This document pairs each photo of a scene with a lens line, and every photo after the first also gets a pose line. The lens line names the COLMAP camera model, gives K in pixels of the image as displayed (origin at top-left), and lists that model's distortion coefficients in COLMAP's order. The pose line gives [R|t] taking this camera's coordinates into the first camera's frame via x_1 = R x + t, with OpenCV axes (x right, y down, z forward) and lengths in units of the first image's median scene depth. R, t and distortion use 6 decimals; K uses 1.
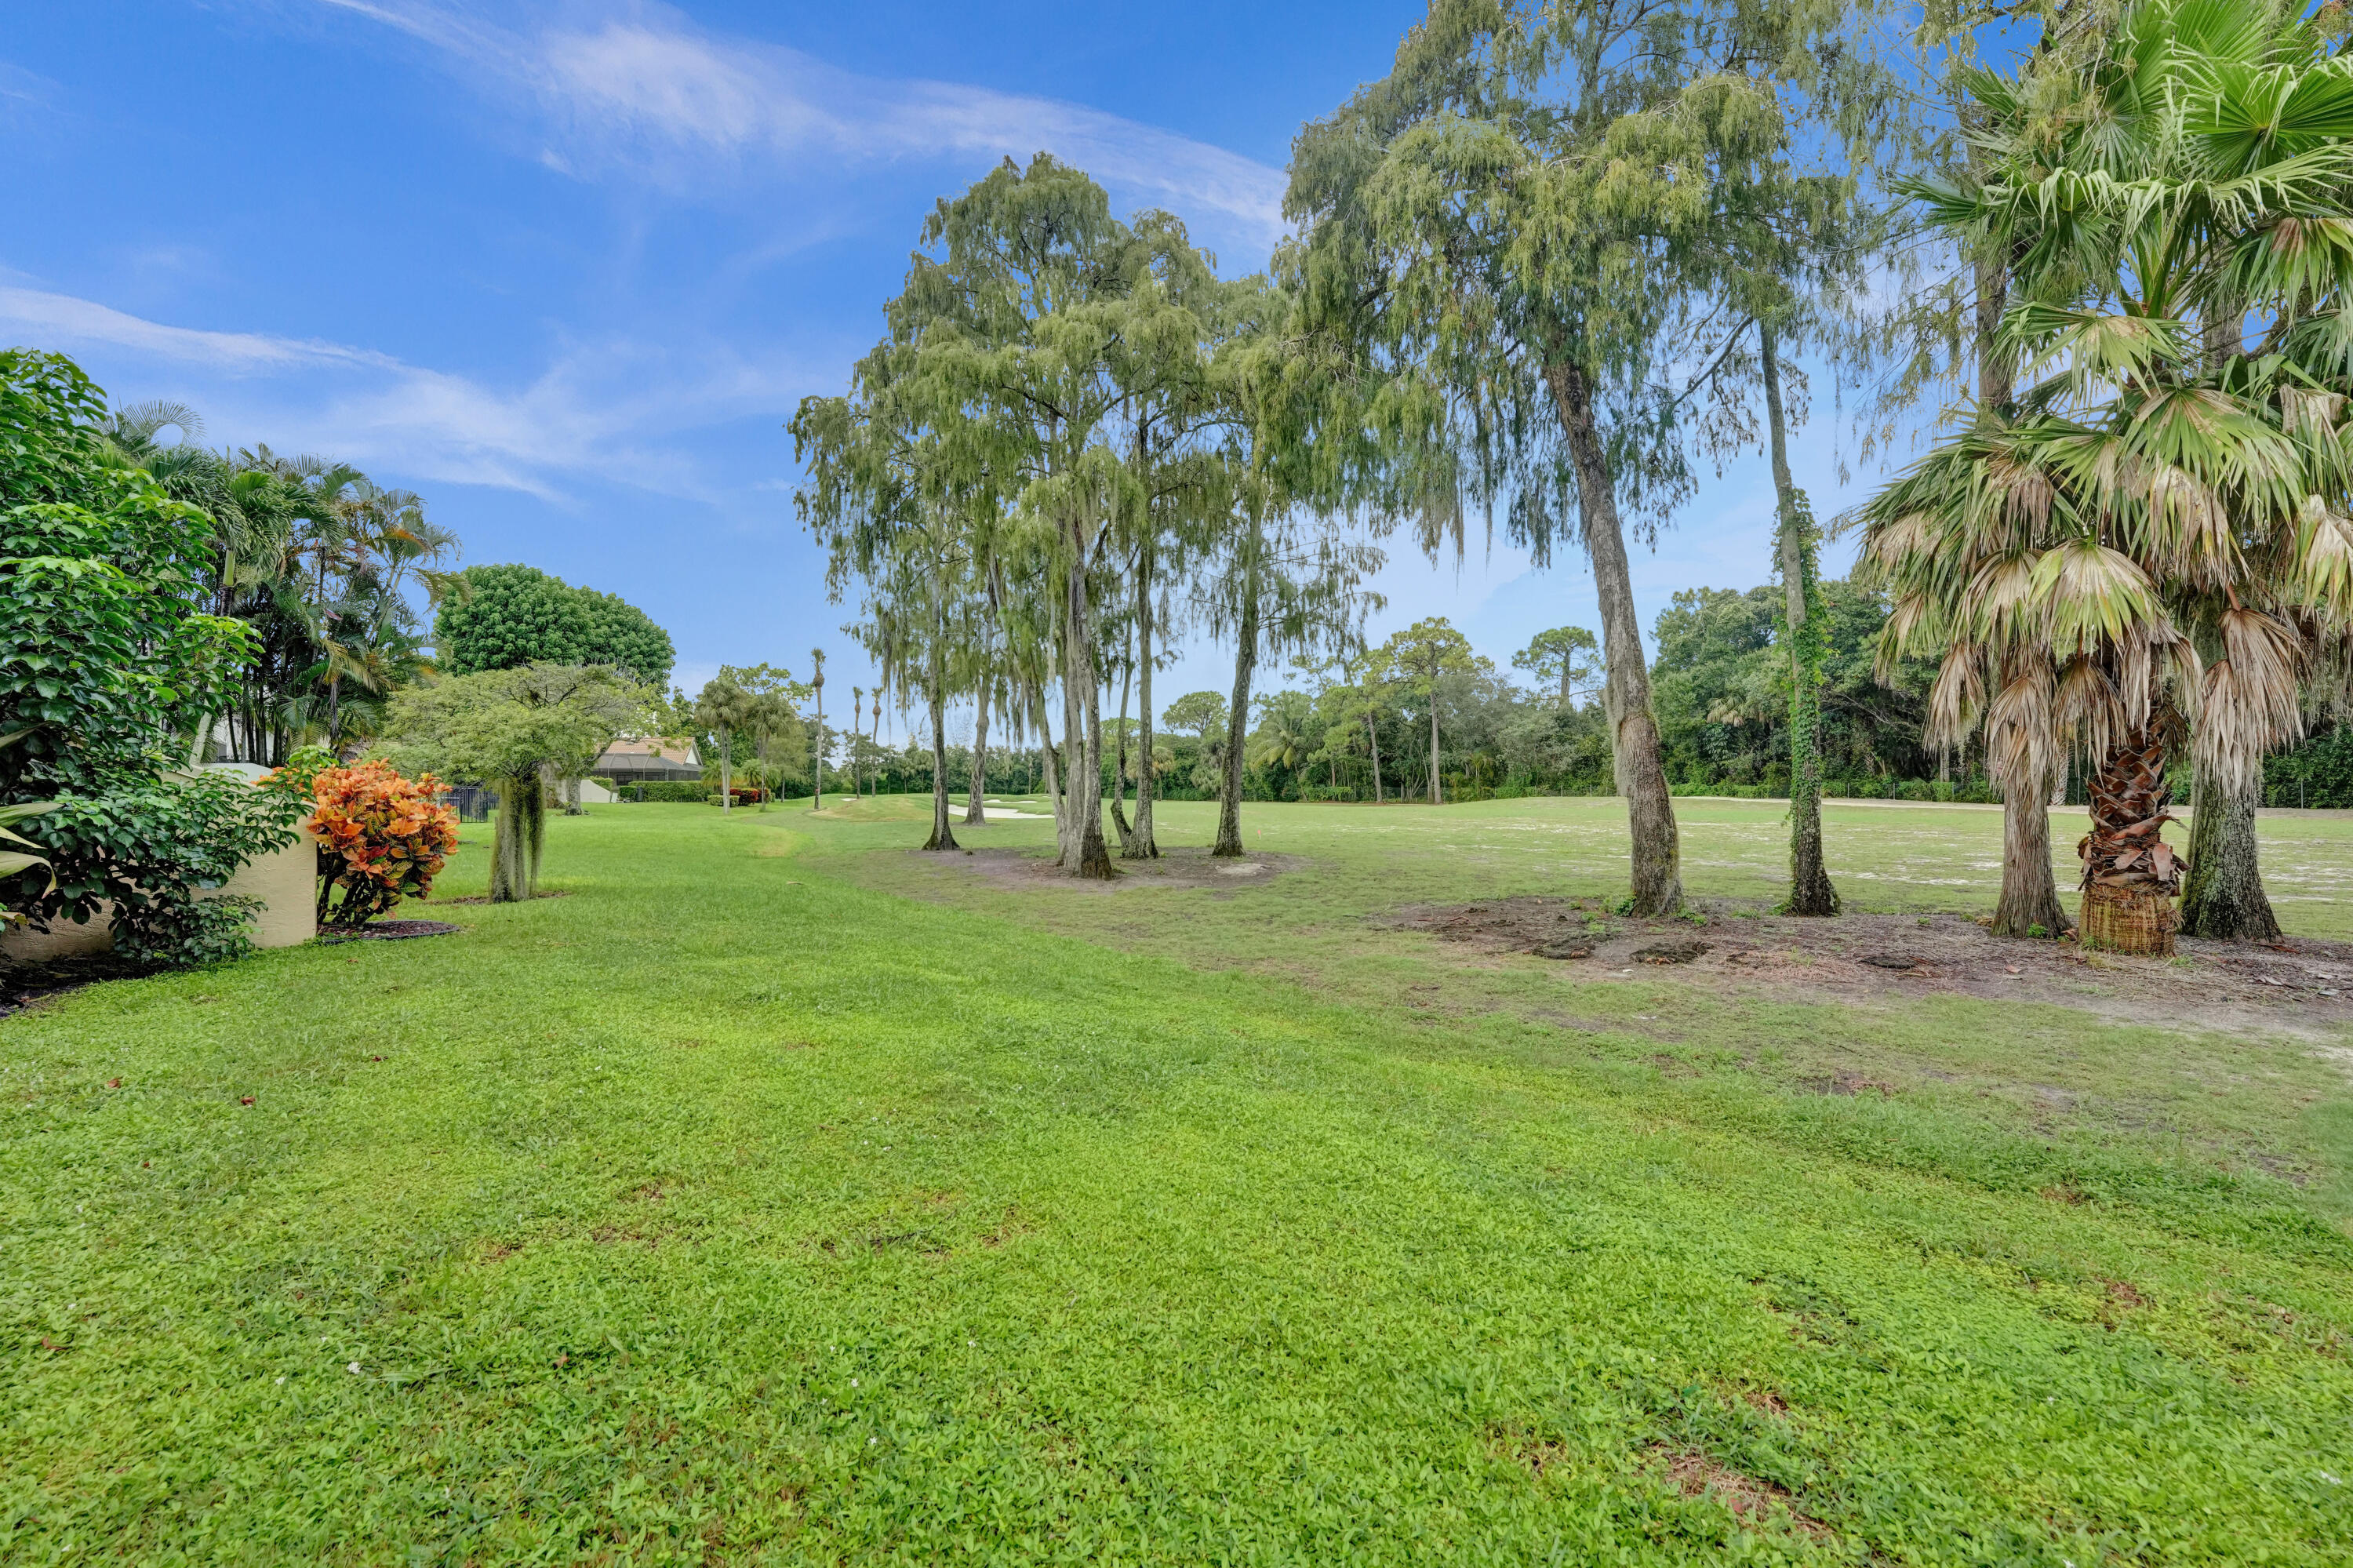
lens RADIAL K [[979.2, 0, 1187.3], [0, 979.2, 786.7], [0, 0, 1]] dist [-0.035304, 0.007002]
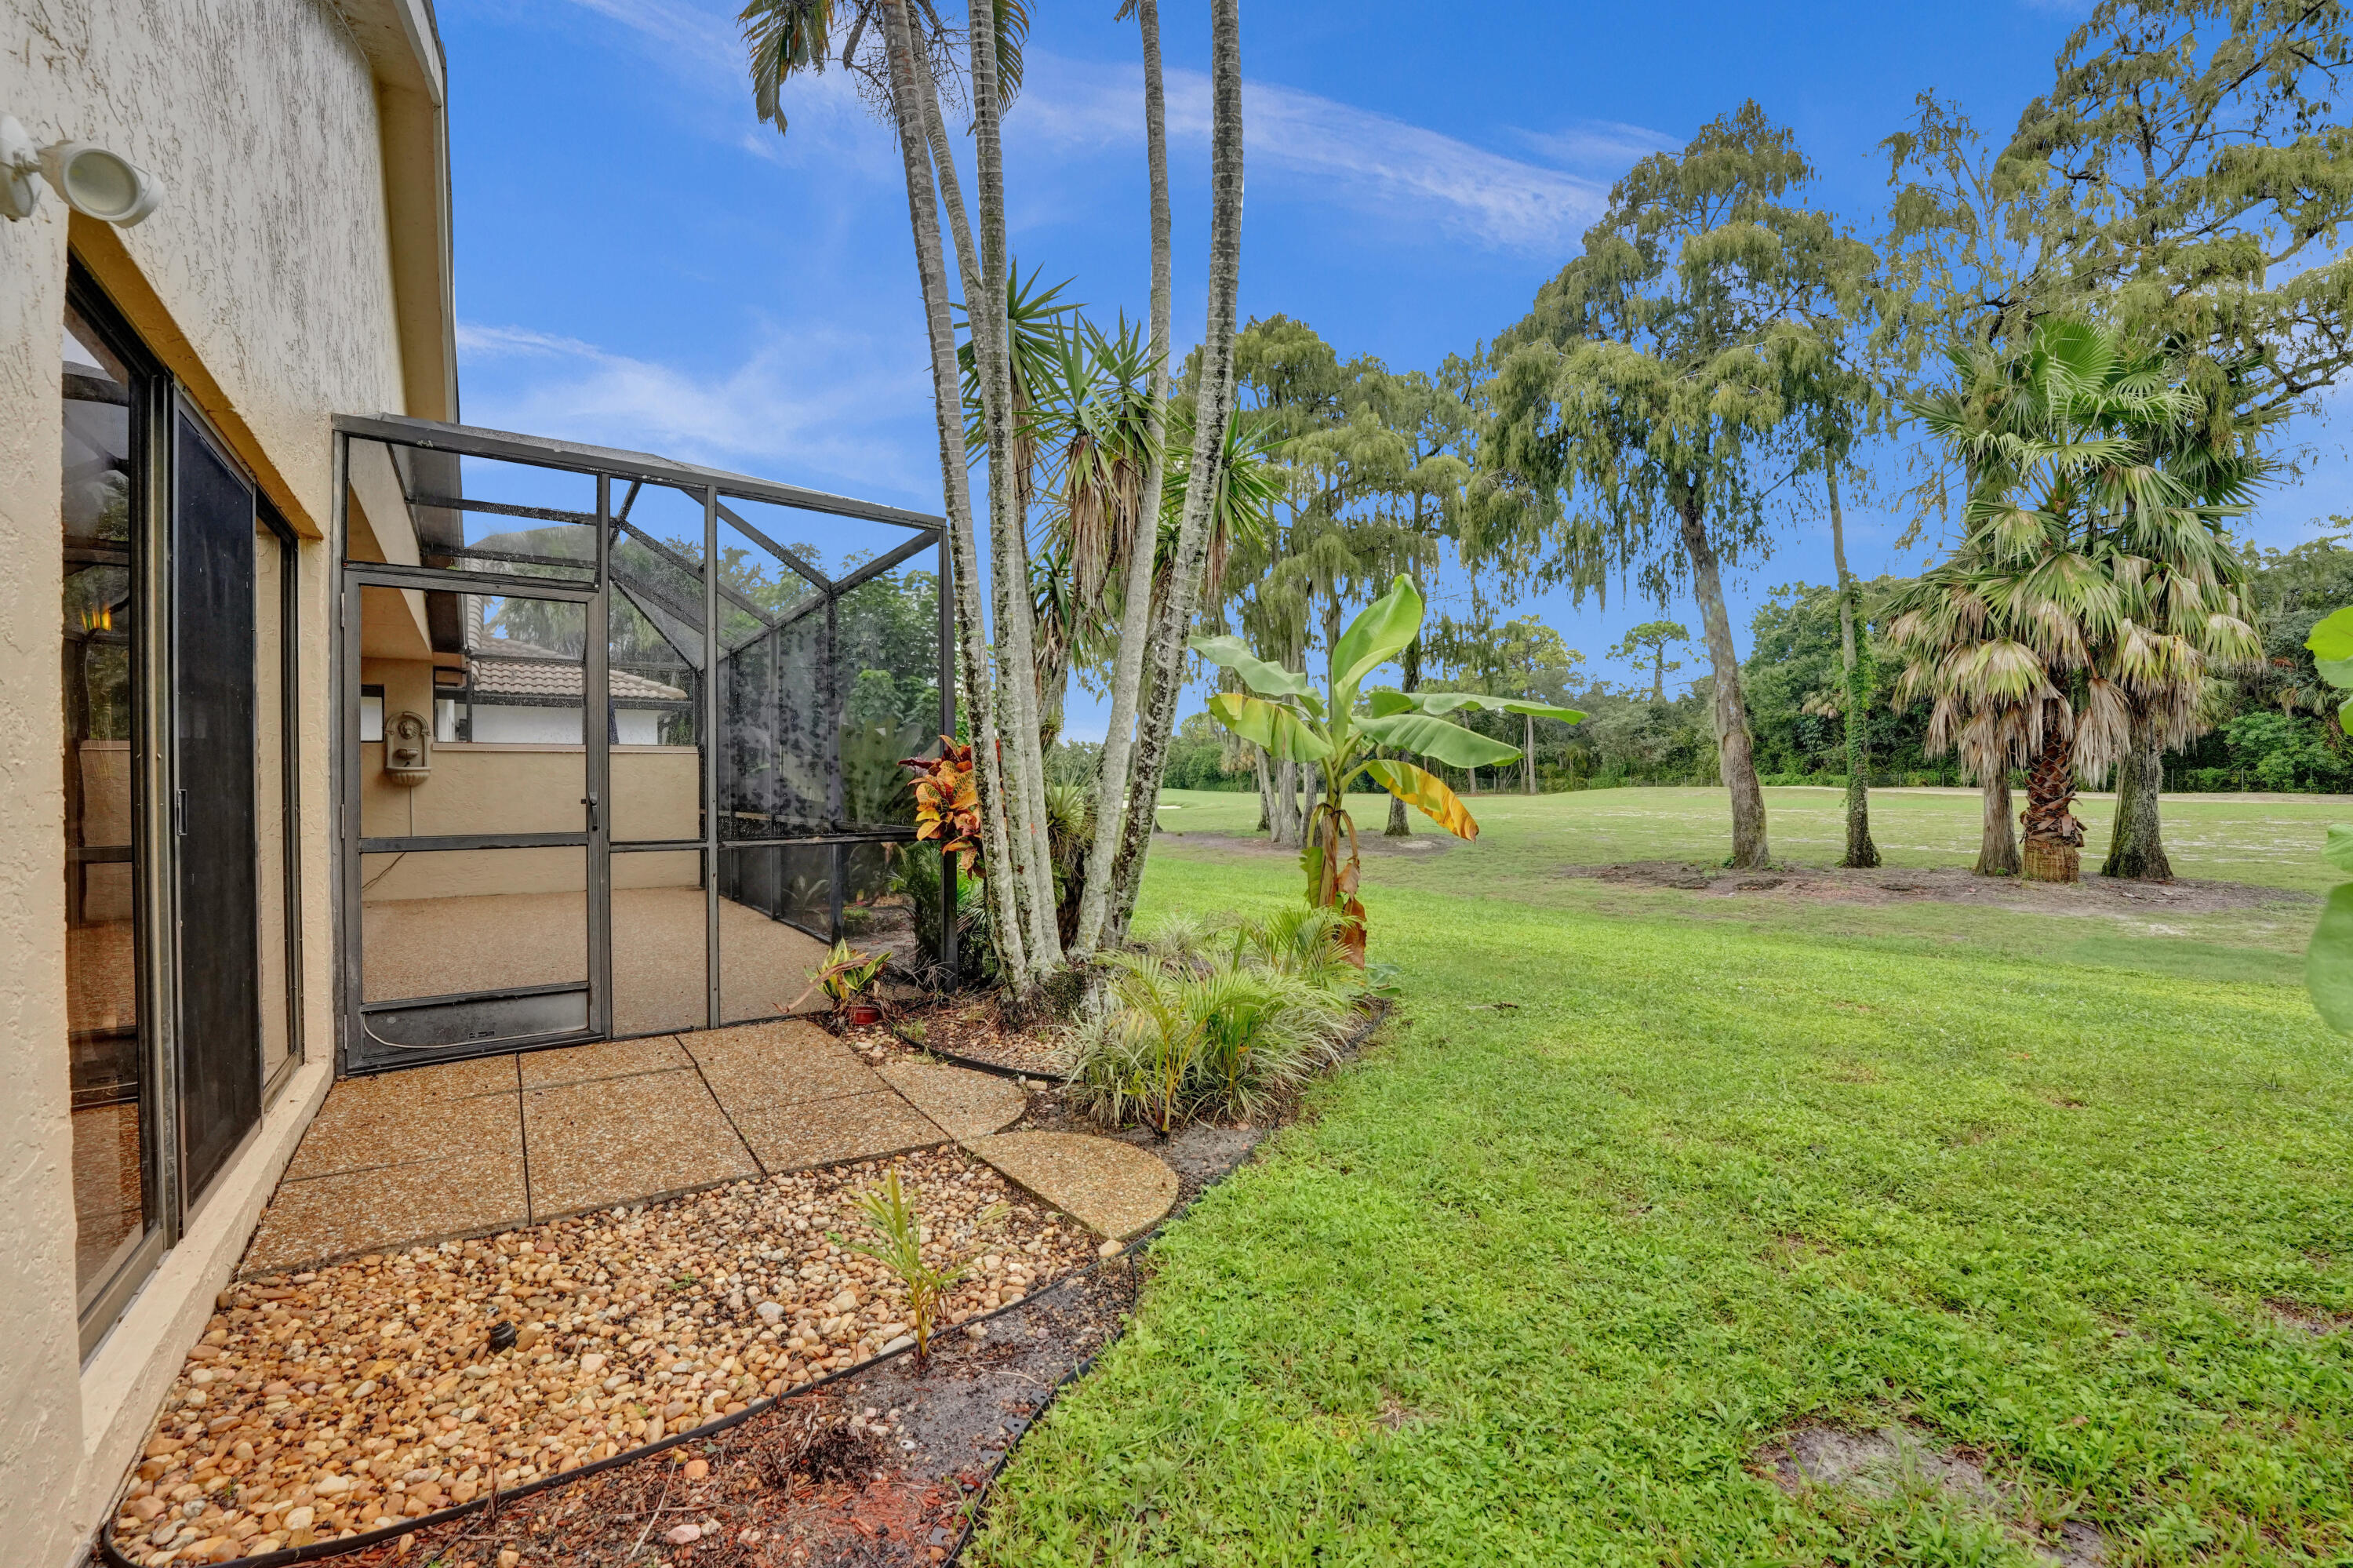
lens RADIAL K [[979.2, 0, 1187.3], [0, 979.2, 786.7], [0, 0, 1]] dist [-0.035304, 0.007002]
pose [[0.996955, -0.006212, -0.077736, -0.251522], [0.006804, 0.999950, 0.007359, -0.007305], [0.077686, -0.007866, 0.996947, -0.525386]]
